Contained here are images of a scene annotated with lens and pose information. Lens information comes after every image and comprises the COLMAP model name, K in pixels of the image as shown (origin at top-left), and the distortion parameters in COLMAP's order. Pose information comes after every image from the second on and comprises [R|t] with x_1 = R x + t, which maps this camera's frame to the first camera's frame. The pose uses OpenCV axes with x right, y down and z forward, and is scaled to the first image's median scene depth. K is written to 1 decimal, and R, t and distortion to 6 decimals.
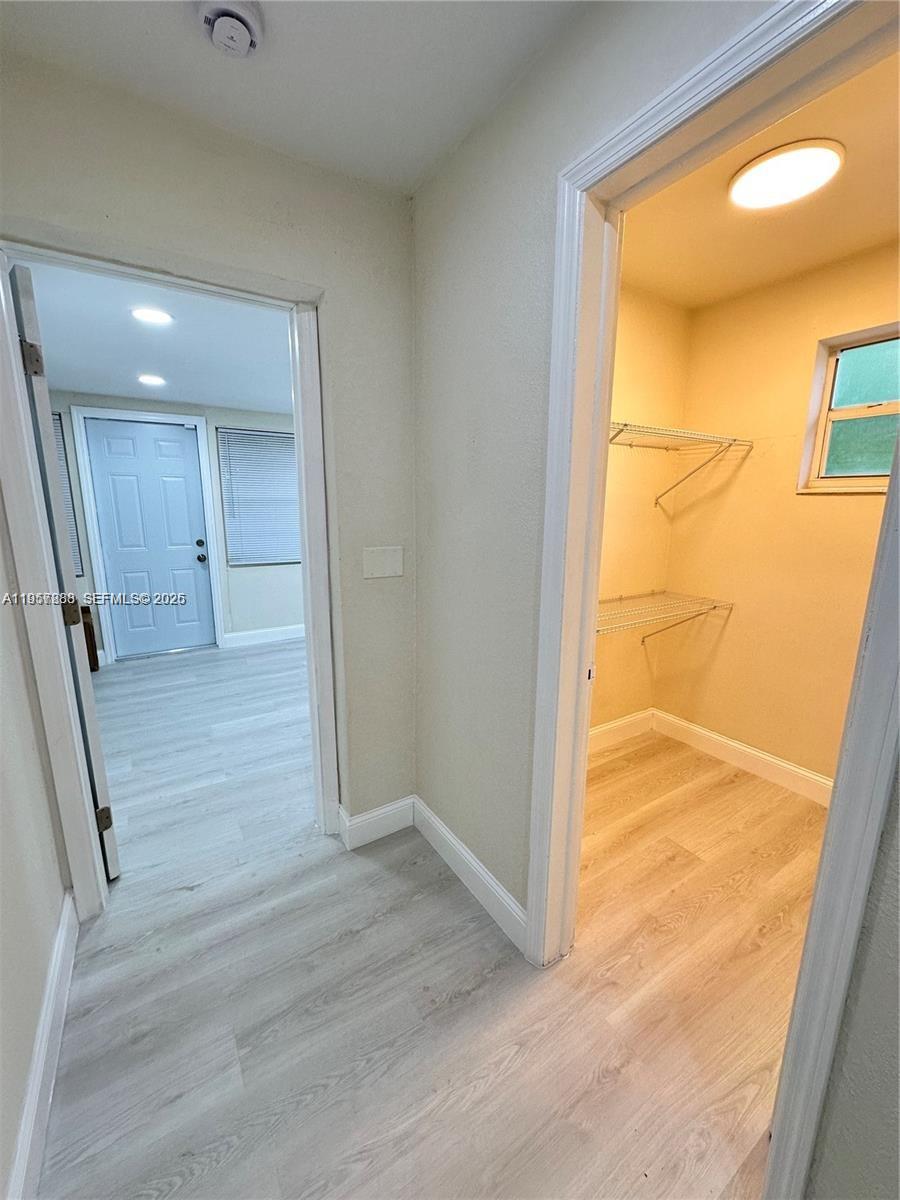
lens RADIAL K [[481.0, 0, 450.1], [0, 481.0, 601.6], [0, 0, 1]] dist [-0.000599, -0.000399]
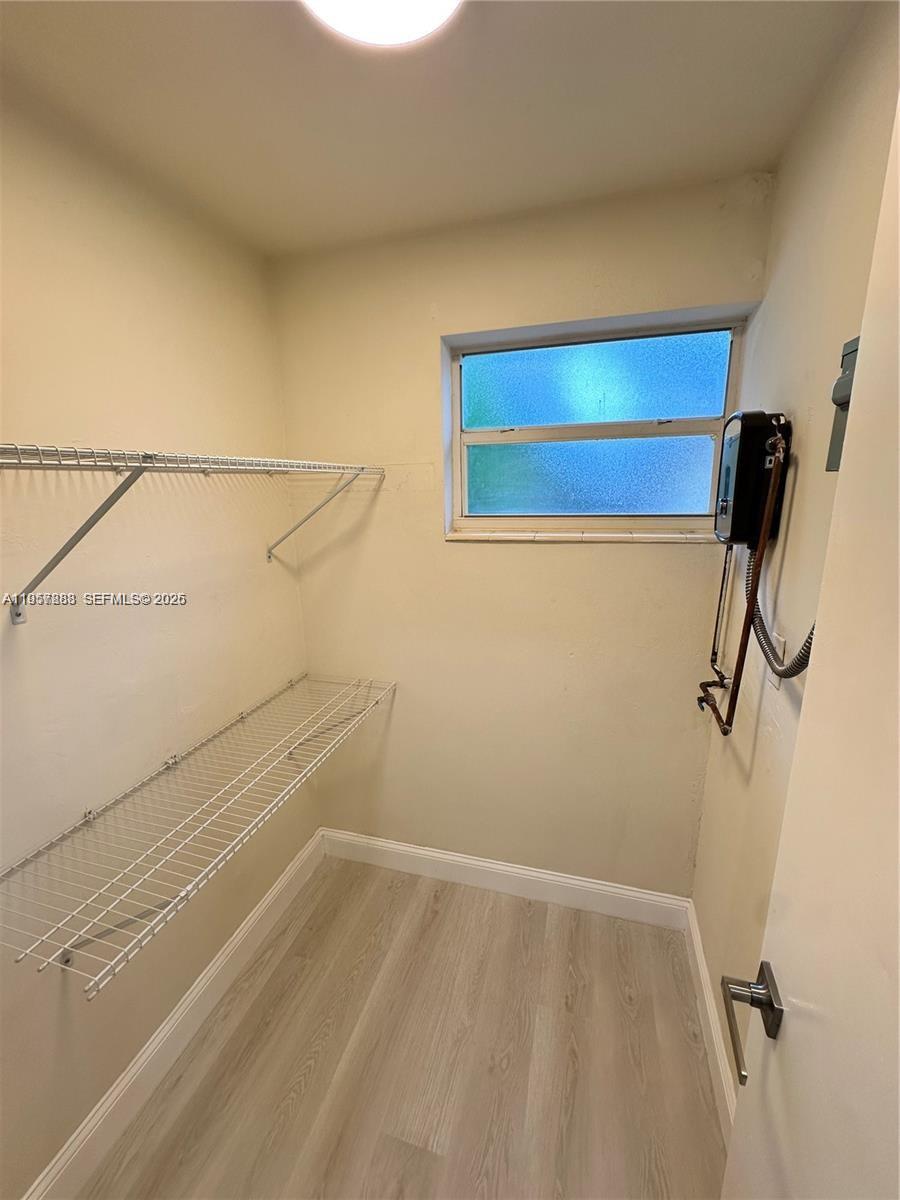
lens RADIAL K [[481.0, 0, 448.9], [0, 481.0, 600.5], [0, 0, 1]] dist [-0.000599, -0.000399]
pose [[0.752865, -0.175171, 0.634436, 0.206888], [0.158195, 0.983835, 0.083917, -0.177909], [-0.638880, 0.037186, 0.768407, 0.382215]]
